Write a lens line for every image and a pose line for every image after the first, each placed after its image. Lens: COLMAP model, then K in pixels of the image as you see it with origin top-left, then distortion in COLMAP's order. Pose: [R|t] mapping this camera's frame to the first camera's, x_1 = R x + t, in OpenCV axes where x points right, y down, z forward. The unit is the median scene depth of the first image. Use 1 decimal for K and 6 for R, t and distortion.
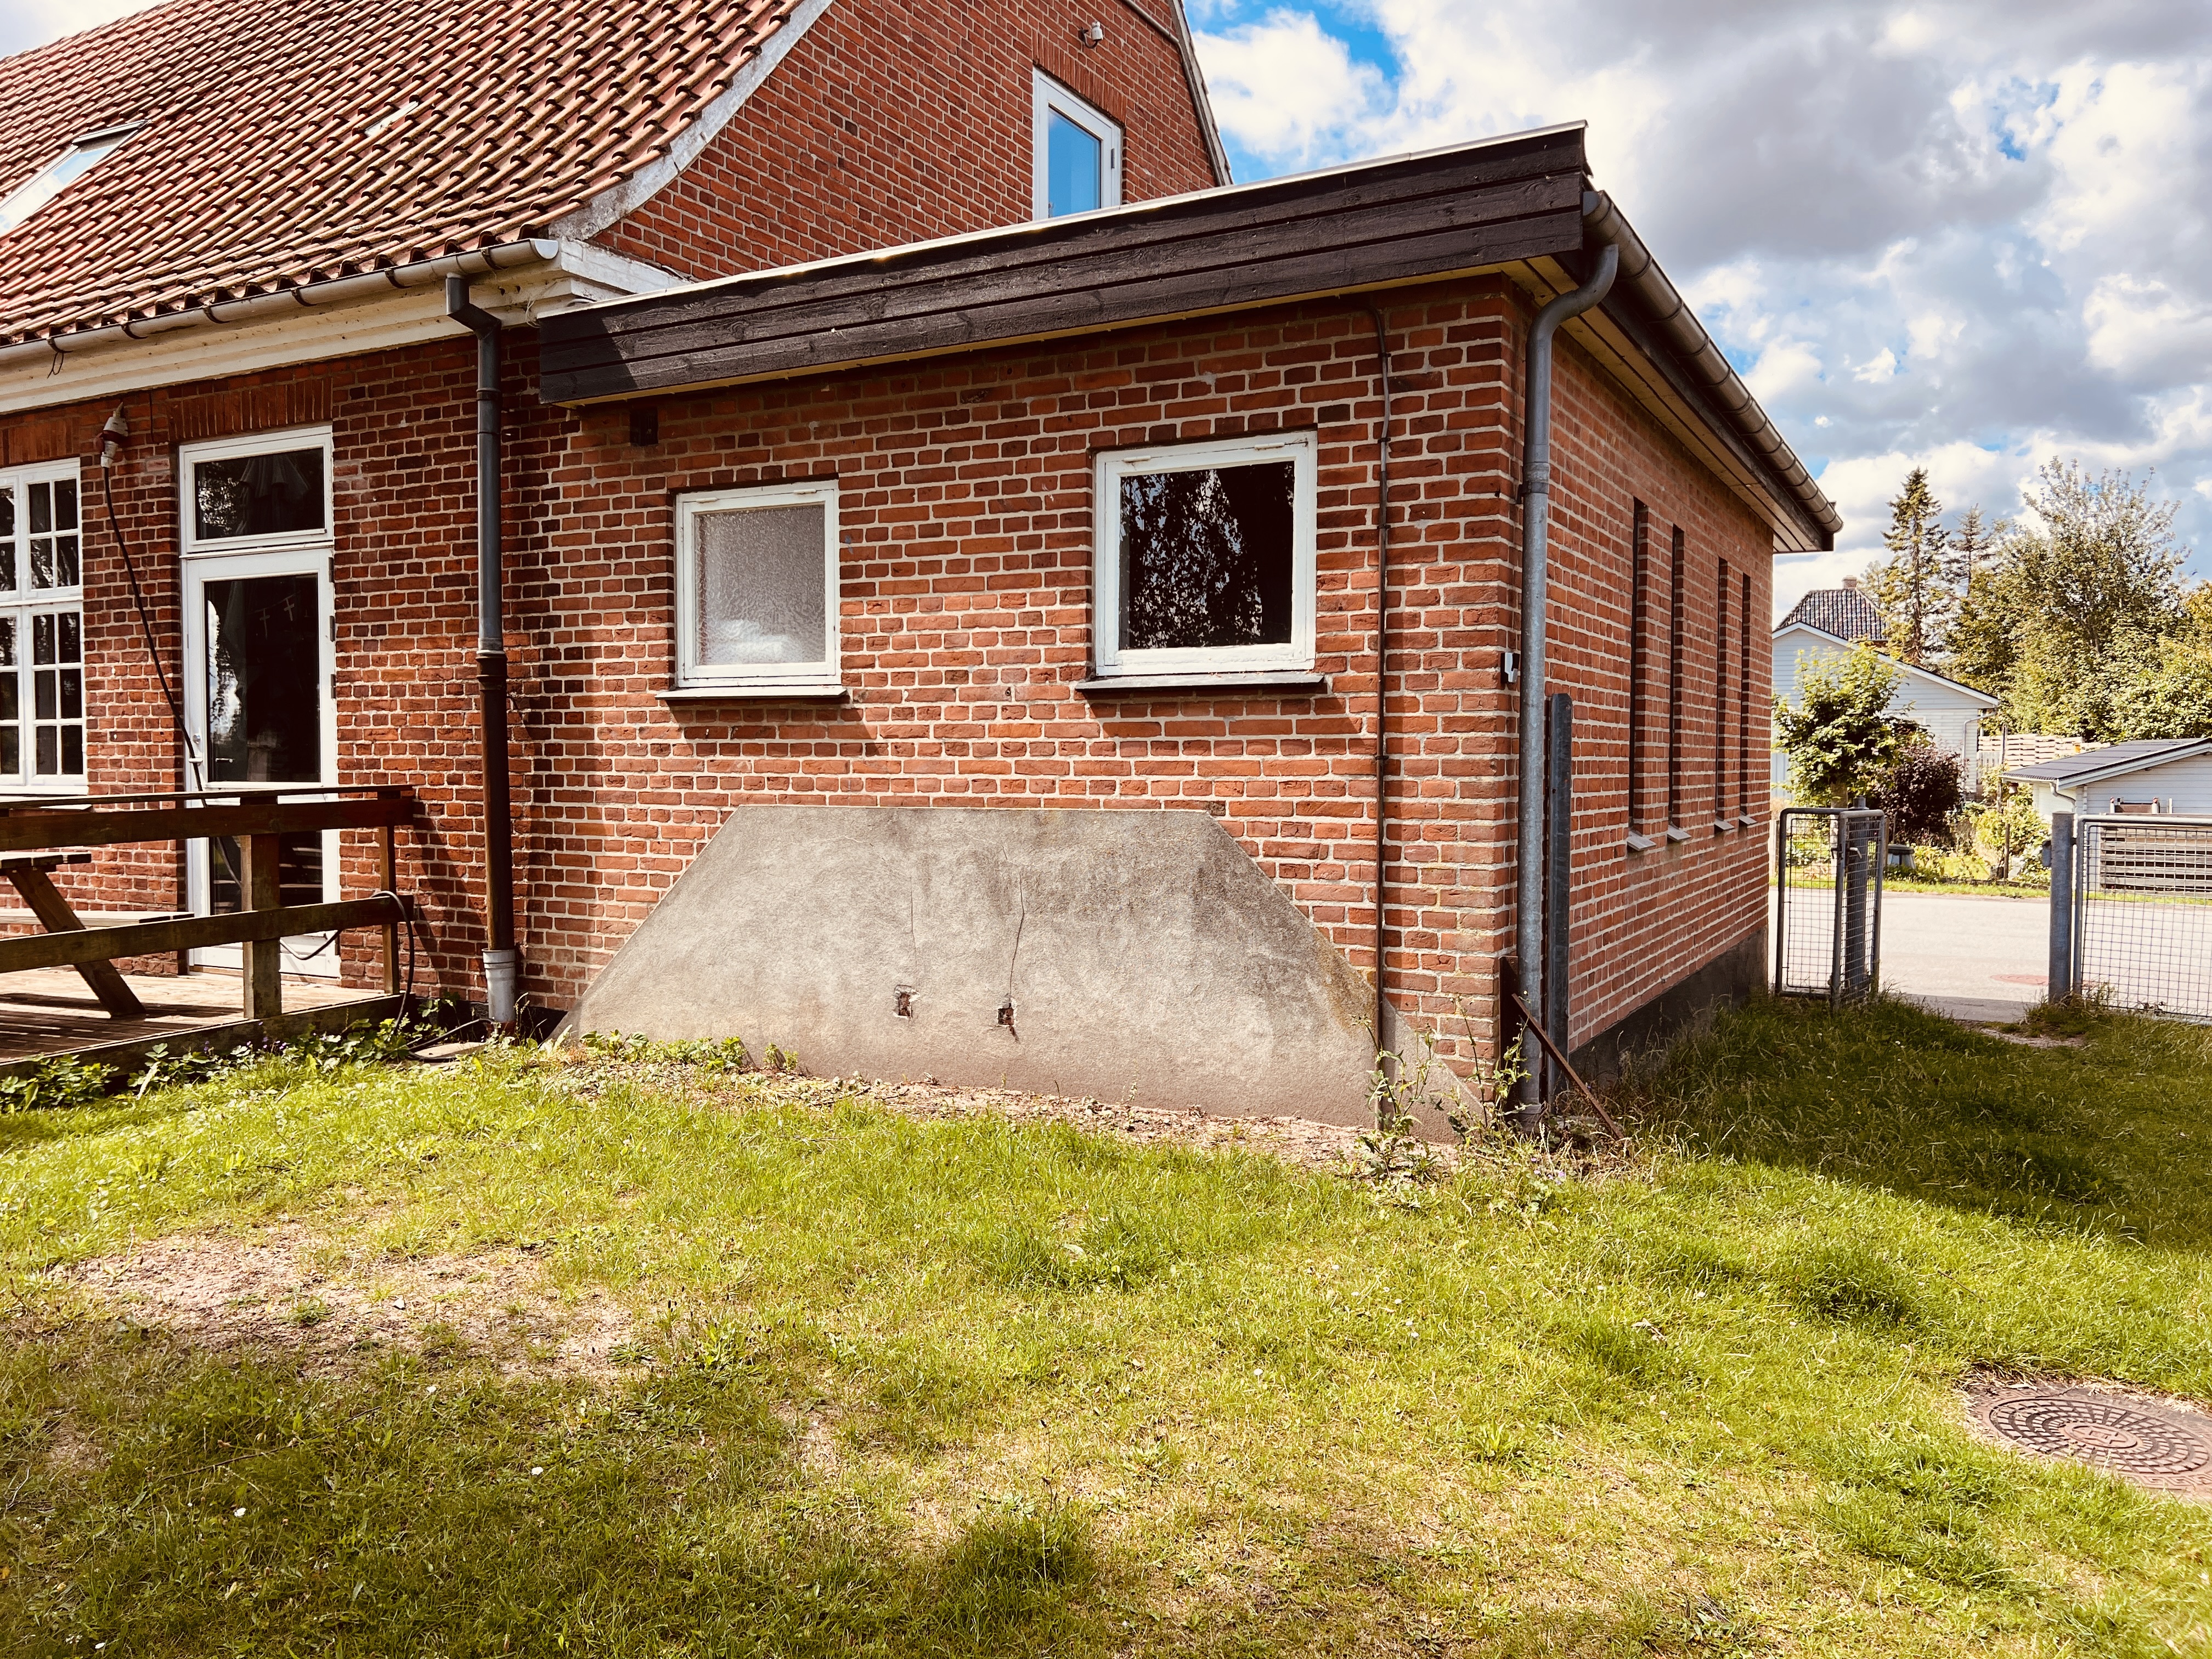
lens RADIAL K [[1616.8, 0, 1100.6], [0, 1616.8, 811.6], [0, 0, 1]] dist [0.078173, -0.112544]
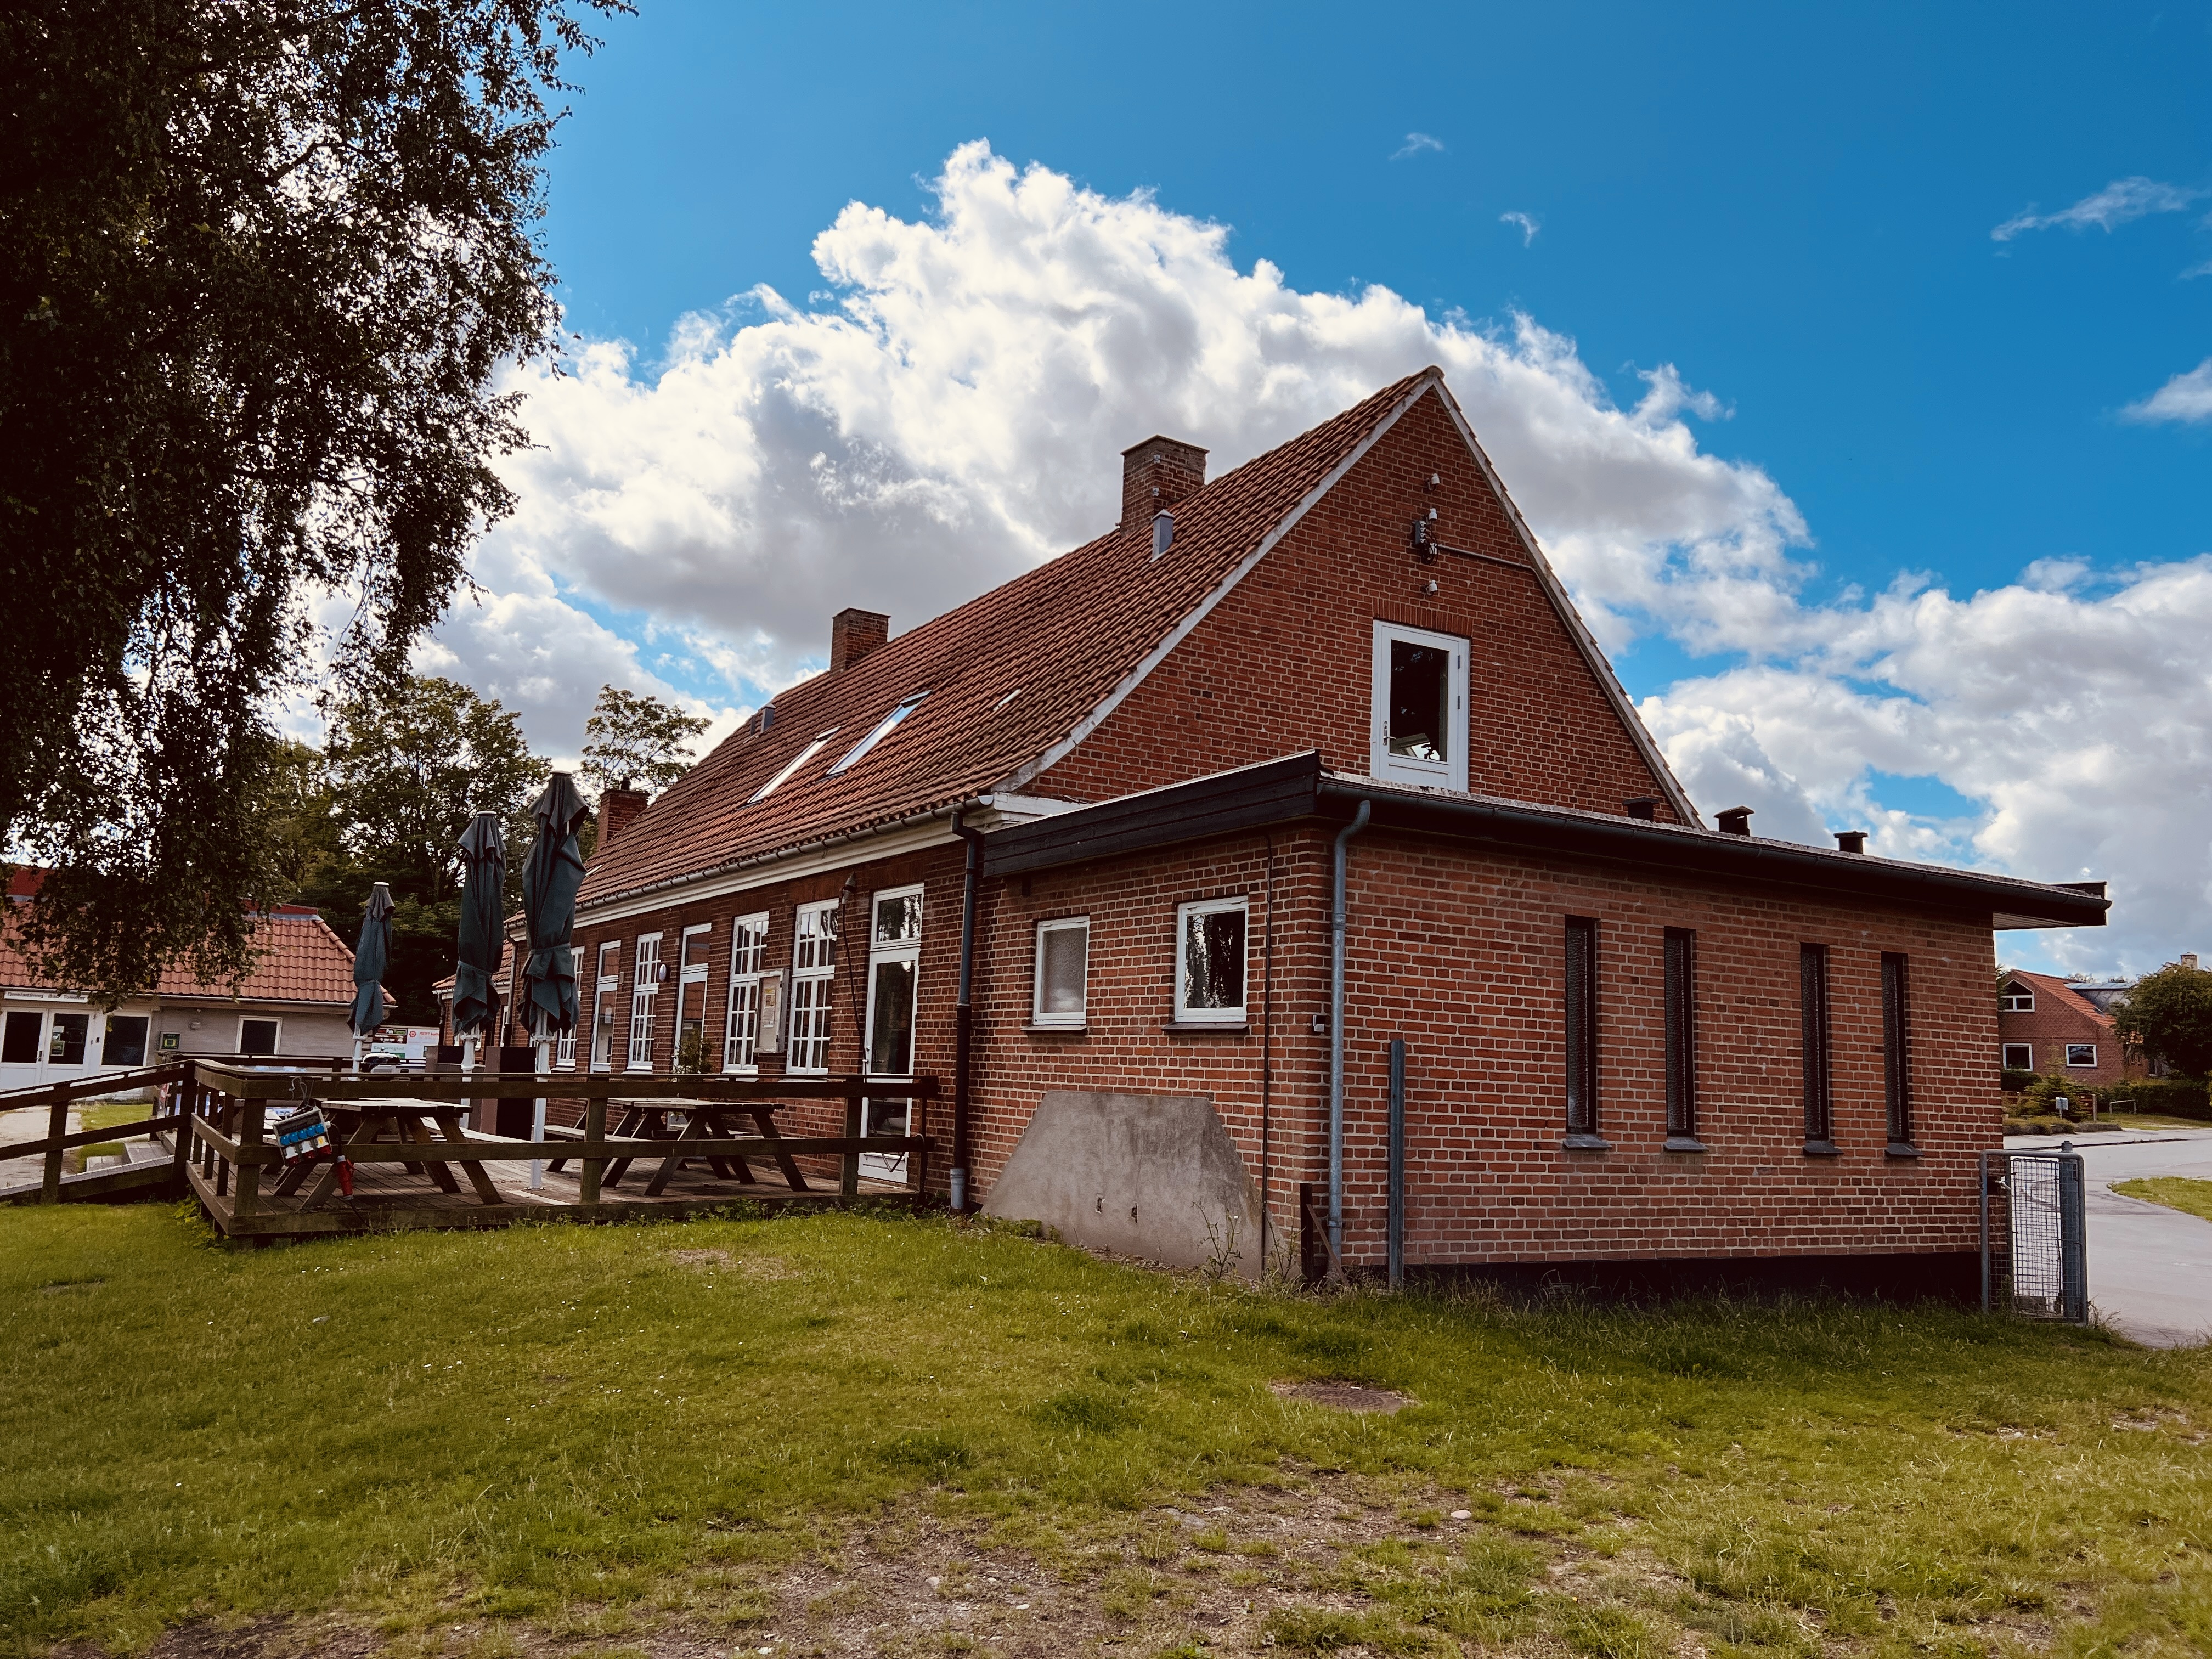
lens RADIAL K [[1690.2, 0, 1106.0], [0, 1690.2, 829.5], [0, 0, 1]] dist [0.124965, -0.155443]
pose [[0.850272, -0.042007, -0.524665, 0.849772], [-0.056908, 0.983630, -0.170980, 0.030333], [0.523258, 0.175237, 0.833962, -0.616663]]
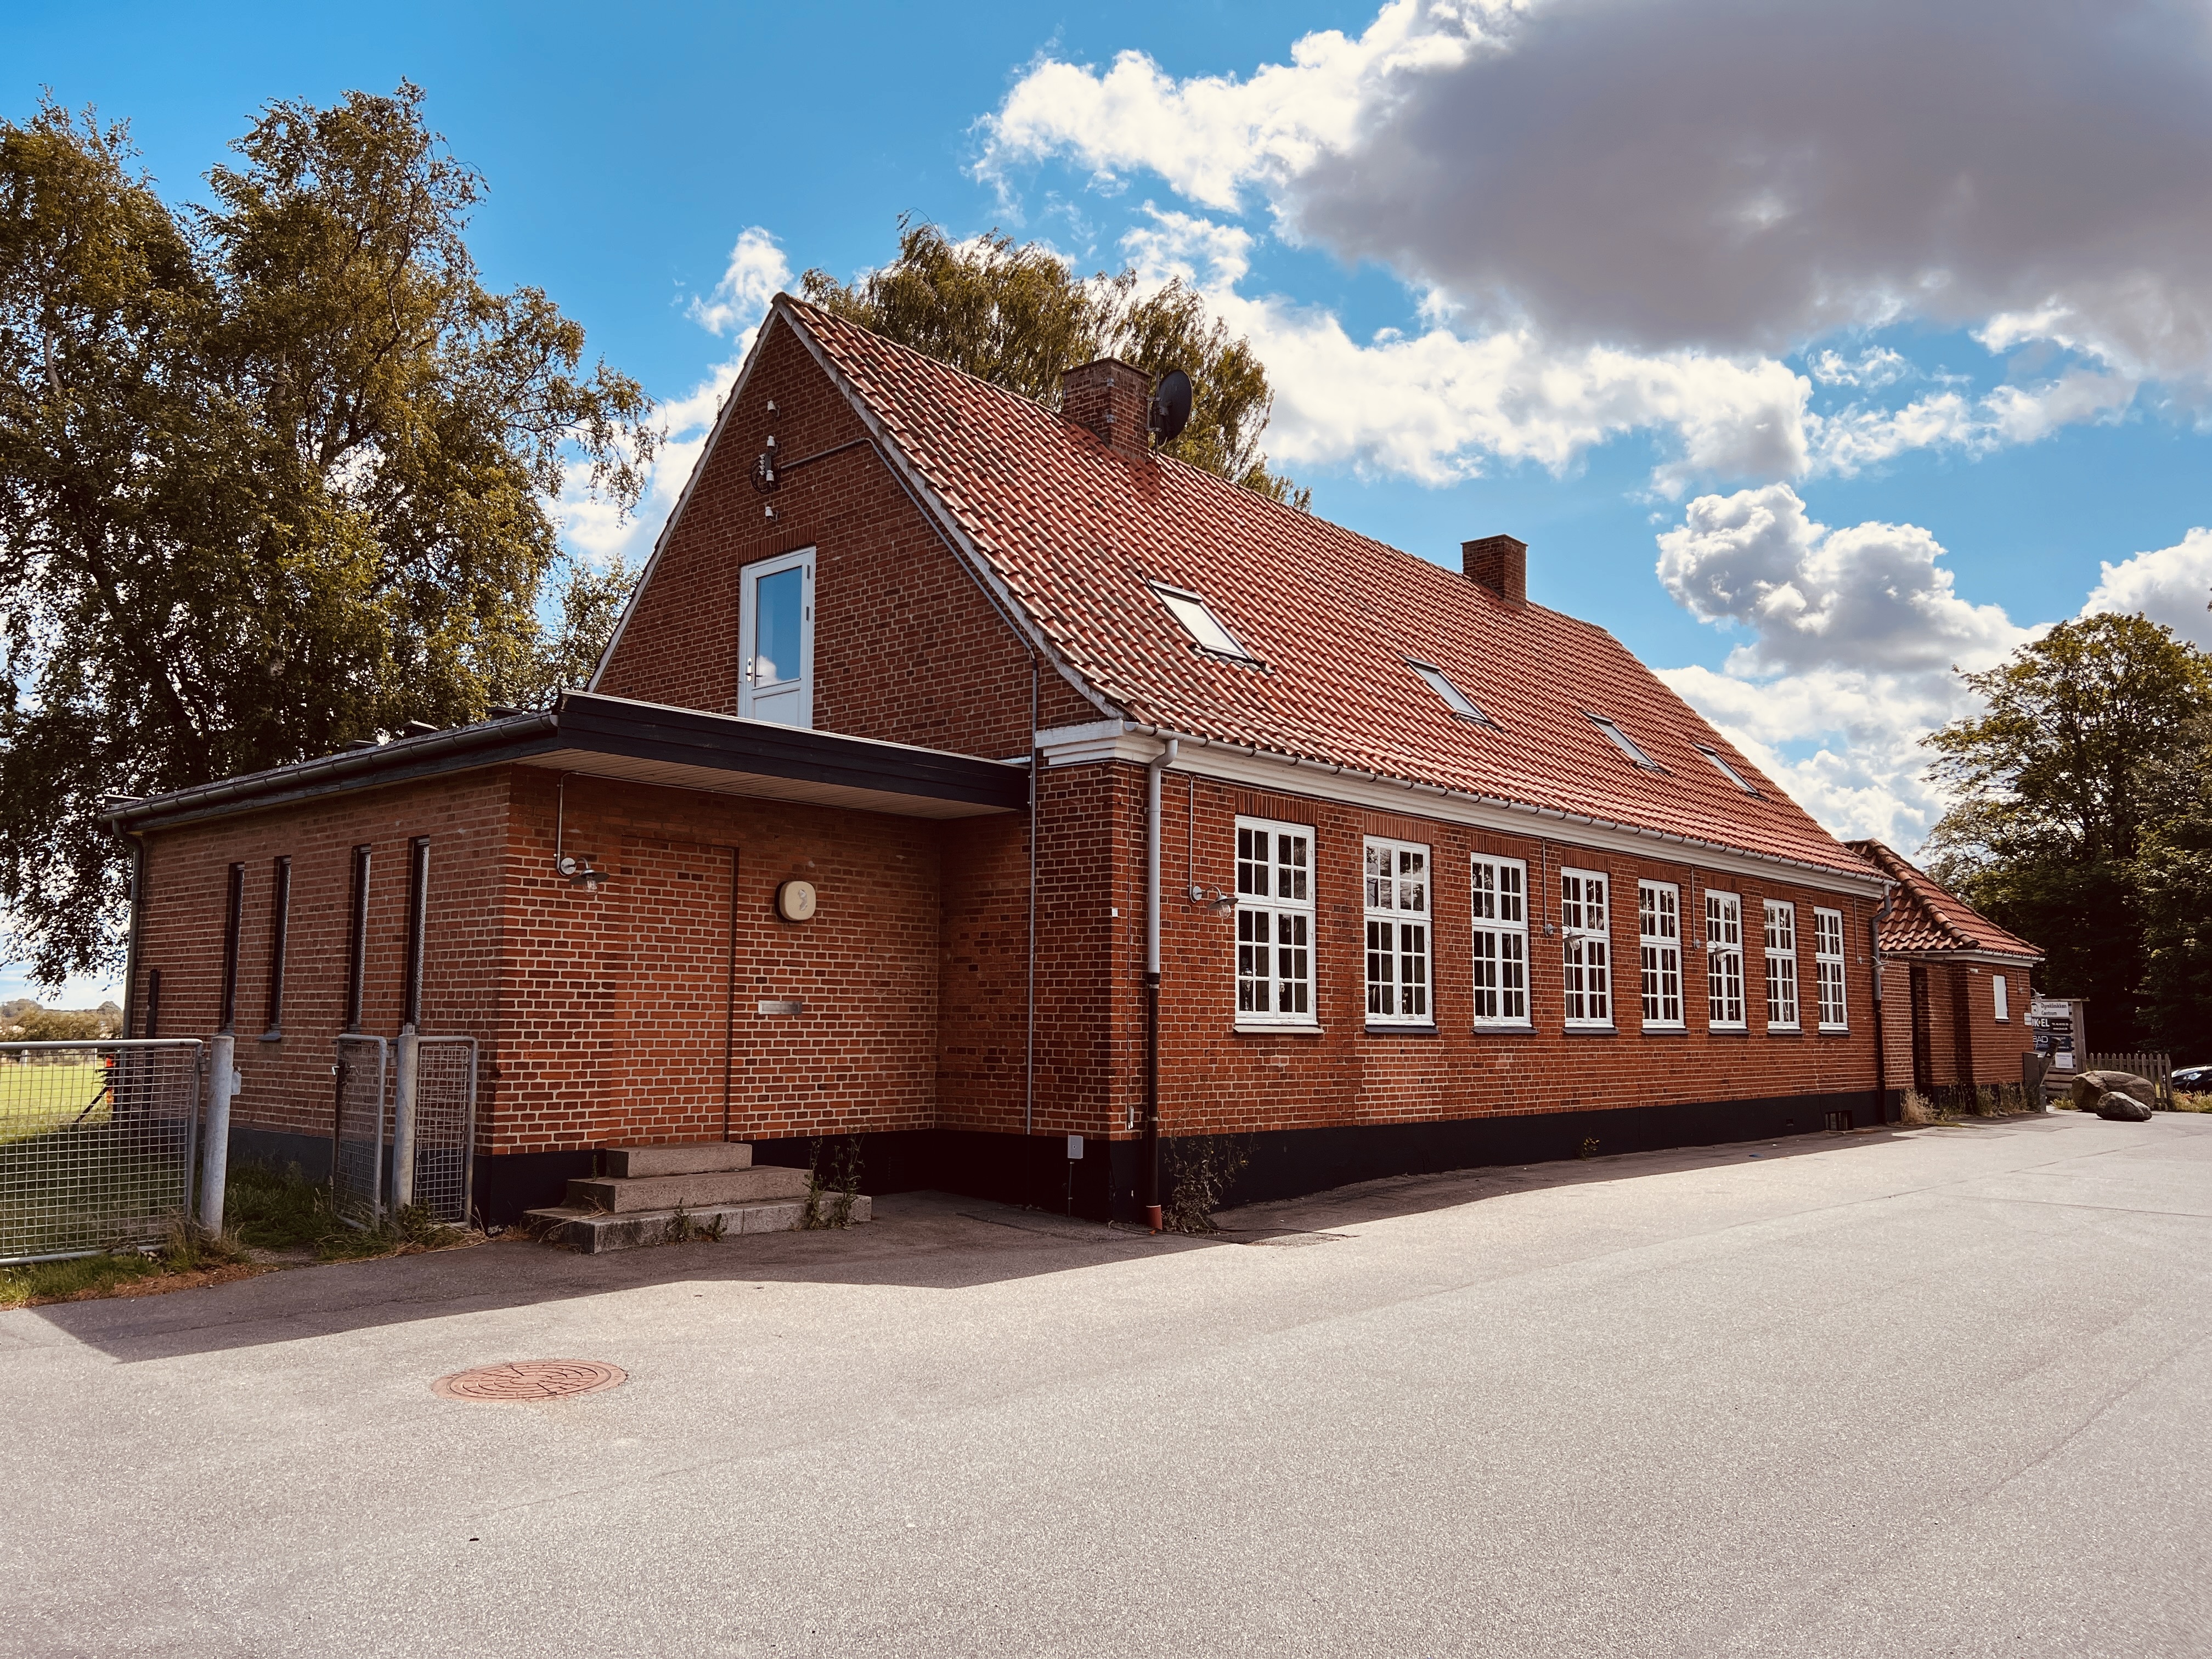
lens RADIAL K [[1668.1, 0, 1097.0], [0, 1668.1, 843.5], [0, 0, 1]] dist [0.137370, -0.182999]
pose [[-0.271587, -0.097923, -0.957419, 2.162248], [-0.039396, 0.995108, -0.090602, -0.071725], [0.961607, 0.013113, -0.274116, 2.751949]]
